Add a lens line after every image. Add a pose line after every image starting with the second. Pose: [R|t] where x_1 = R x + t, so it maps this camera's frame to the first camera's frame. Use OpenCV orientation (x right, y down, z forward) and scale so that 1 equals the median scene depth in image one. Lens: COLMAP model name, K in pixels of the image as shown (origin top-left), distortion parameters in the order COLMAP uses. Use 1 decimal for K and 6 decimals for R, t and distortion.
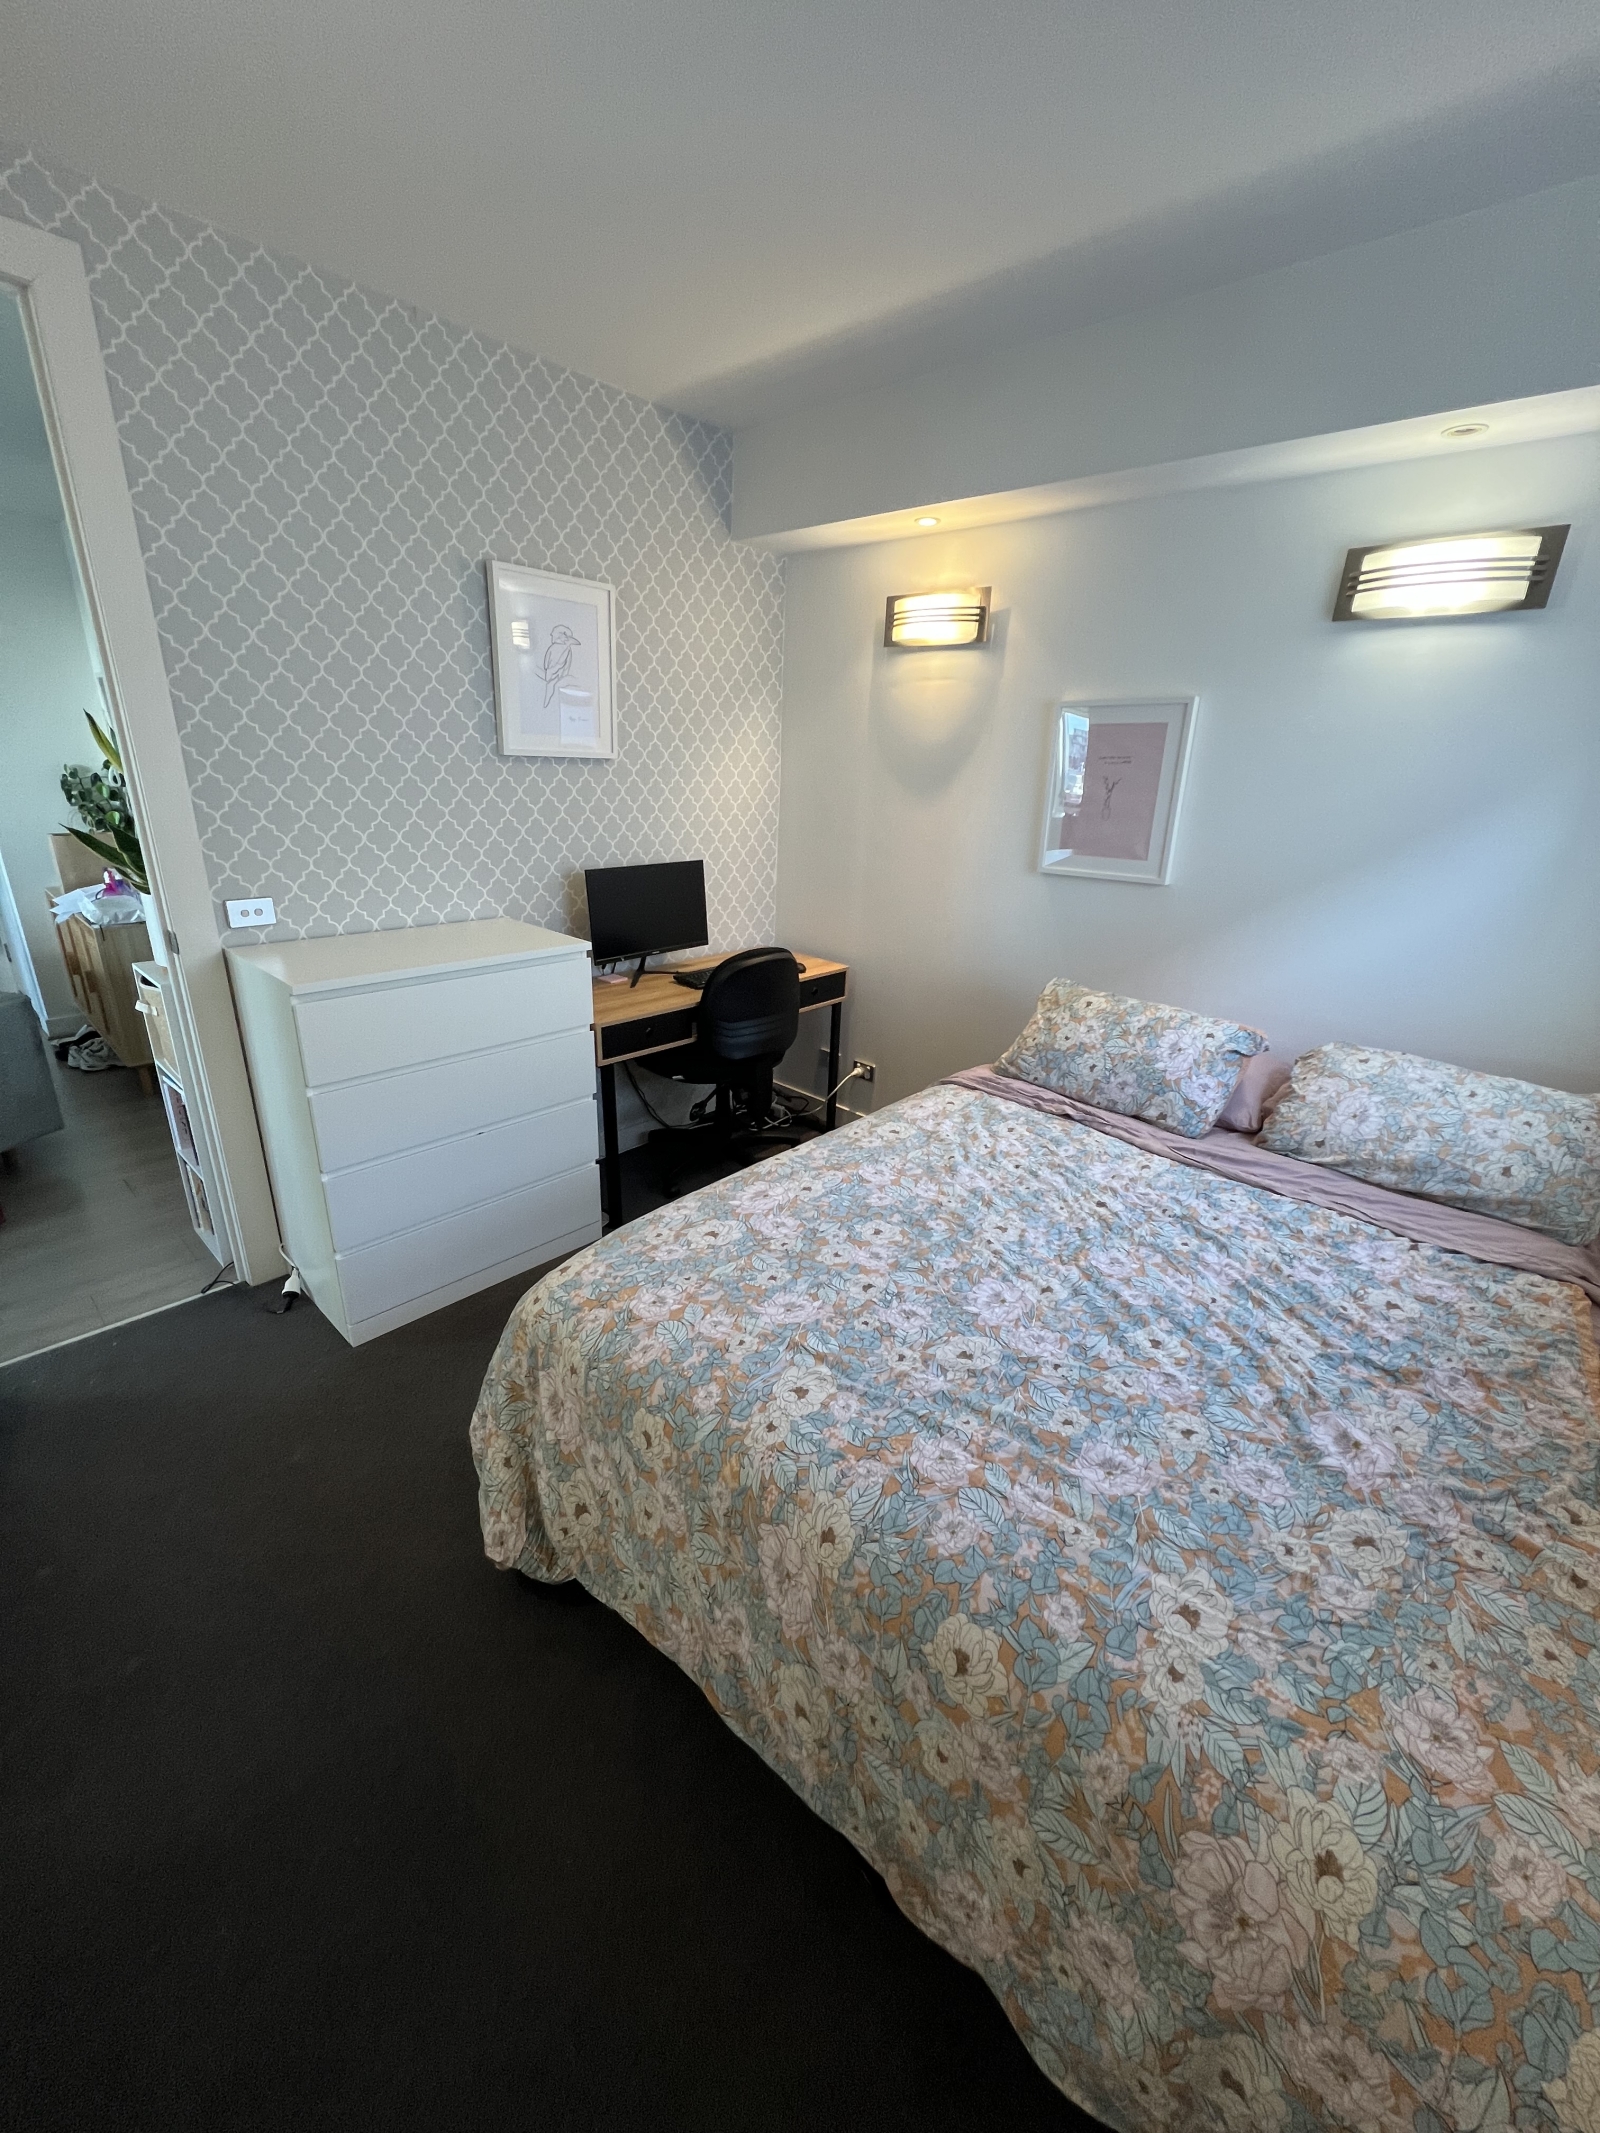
lens RADIAL K [[854.1, 0, 800.0], [0, 854.1, 1066.5], [0, 0, 1]] dist [-0.000336, 0.000009]
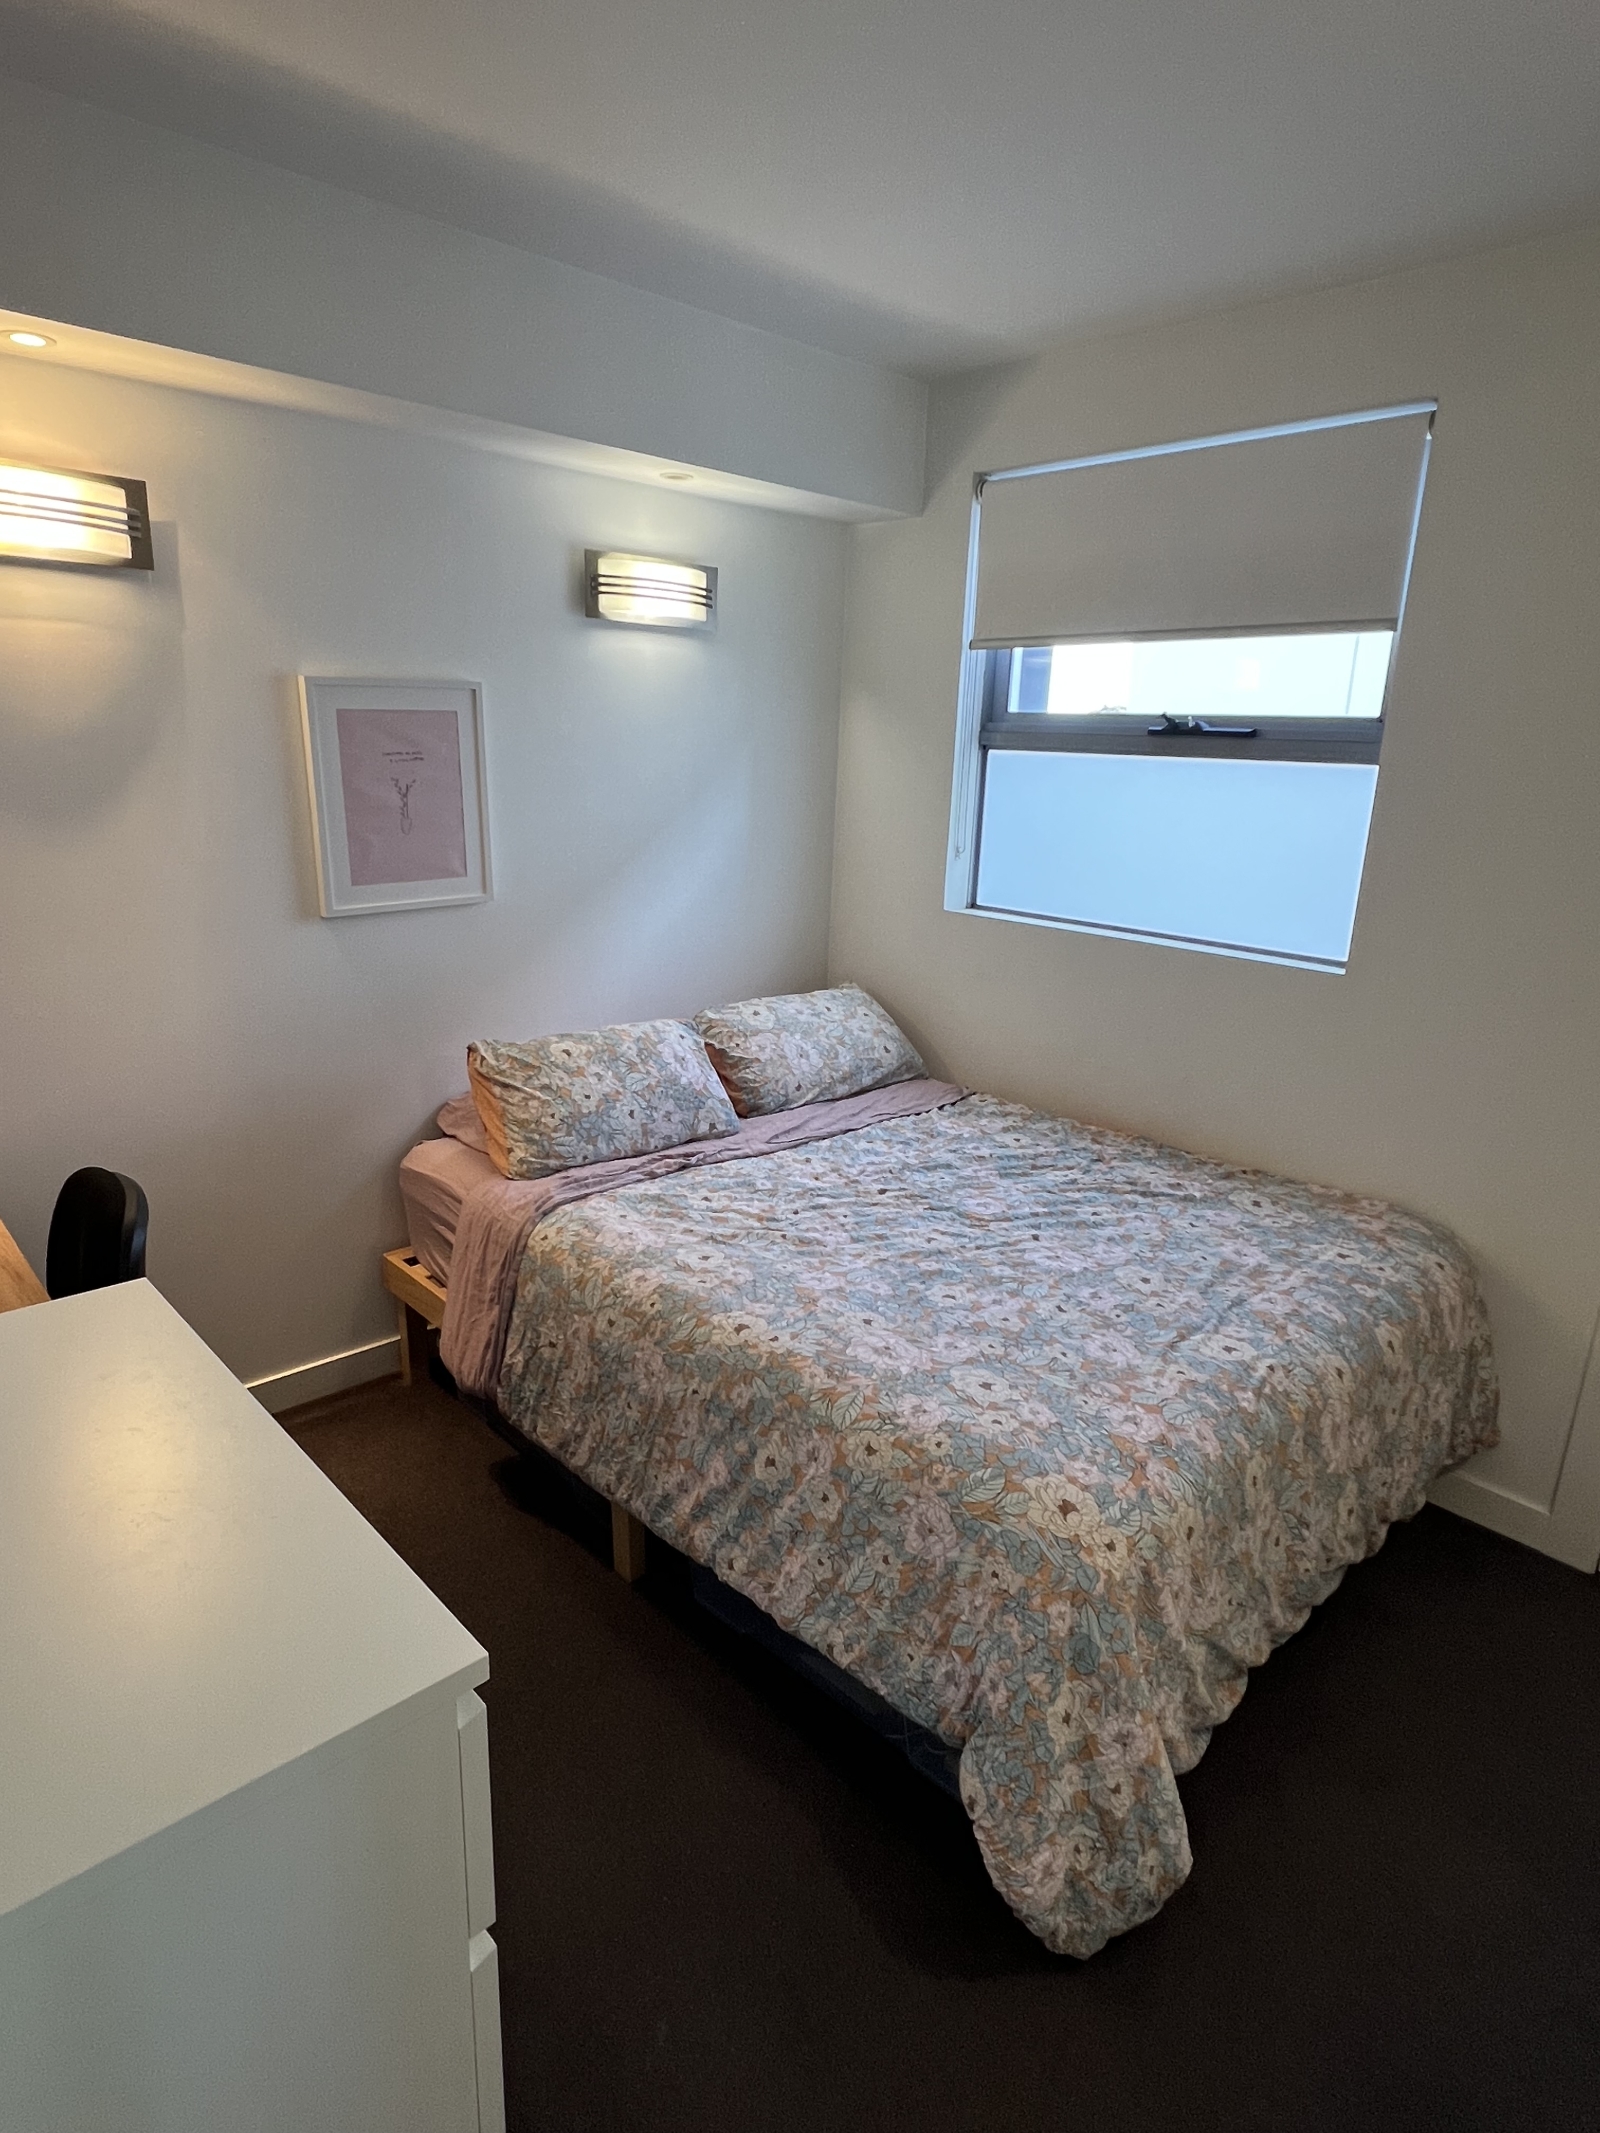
lens RADIAL K [[1202.1, 0, 800.0], [0, 1202.1, 1066.5], [0, 0, 1]] dist [0.013889, -0.000435]
pose [[0.068930, -0.303418, 0.950361, -1.083335], [0.308153, 0.912518, 0.268986, -0.436077], [-0.948836, 0.274315, 0.156399, 0.868789]]
